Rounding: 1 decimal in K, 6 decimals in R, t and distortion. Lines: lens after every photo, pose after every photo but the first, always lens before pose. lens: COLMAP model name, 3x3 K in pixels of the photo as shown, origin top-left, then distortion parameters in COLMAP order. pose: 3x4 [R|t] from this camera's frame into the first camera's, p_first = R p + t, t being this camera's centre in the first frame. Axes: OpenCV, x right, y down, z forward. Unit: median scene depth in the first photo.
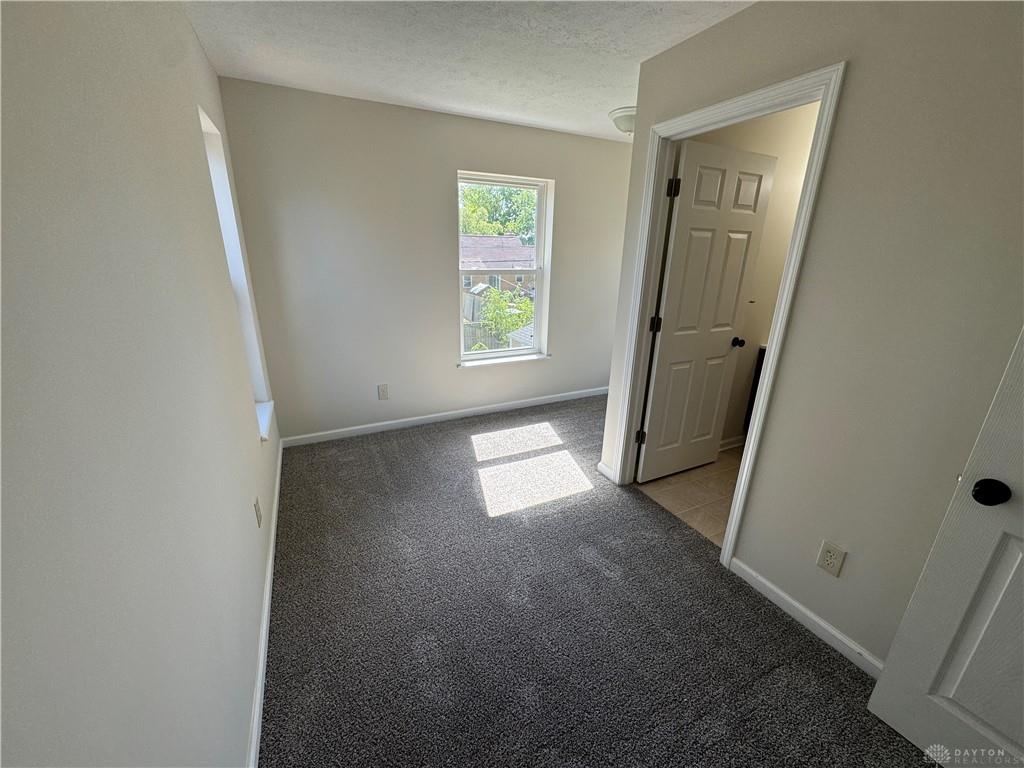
lens RADIAL K [[408.2, 0, 512.0], [0, 408.2, 384.0], [0, 0, 1]] dist [-0.005764, 0.000302]
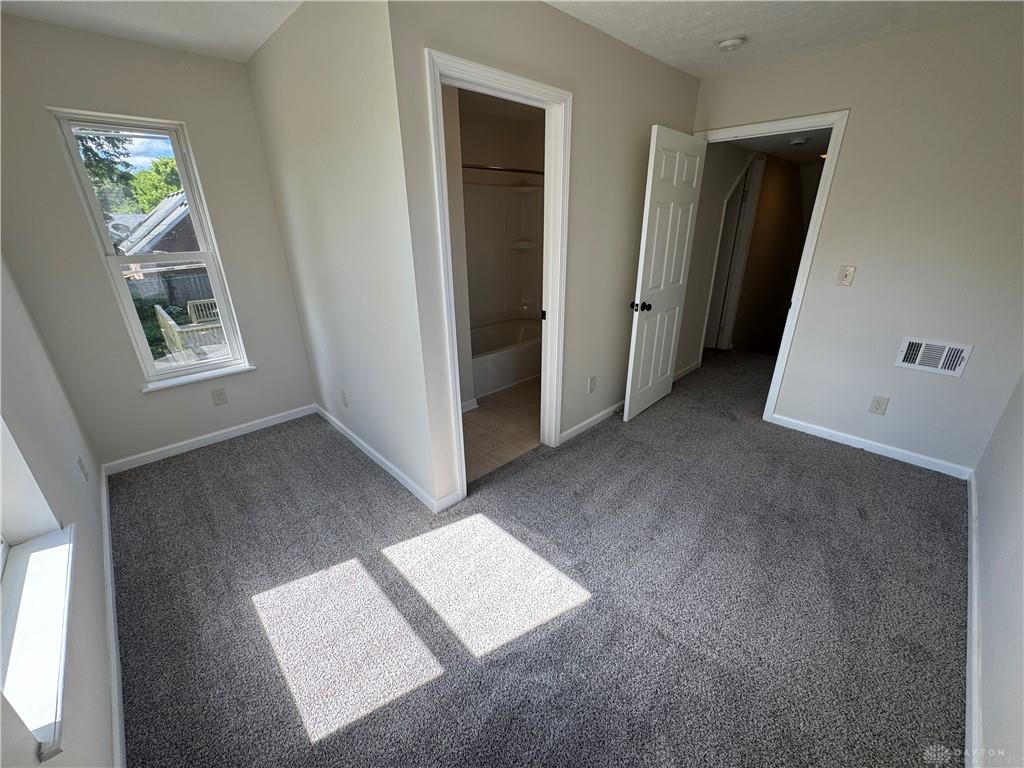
lens RADIAL K [[408.2, 0, 512.0], [0, 408.2, 384.0], [0, 0, 1]] dist [-0.005764, 0.000302]
pose [[-0.307652, -0.369165, 0.876965, -0.398918], [0.303362, 0.835512, 0.458139, -0.288899], [-0.901843, 0.406986, -0.145057, 0.844596]]
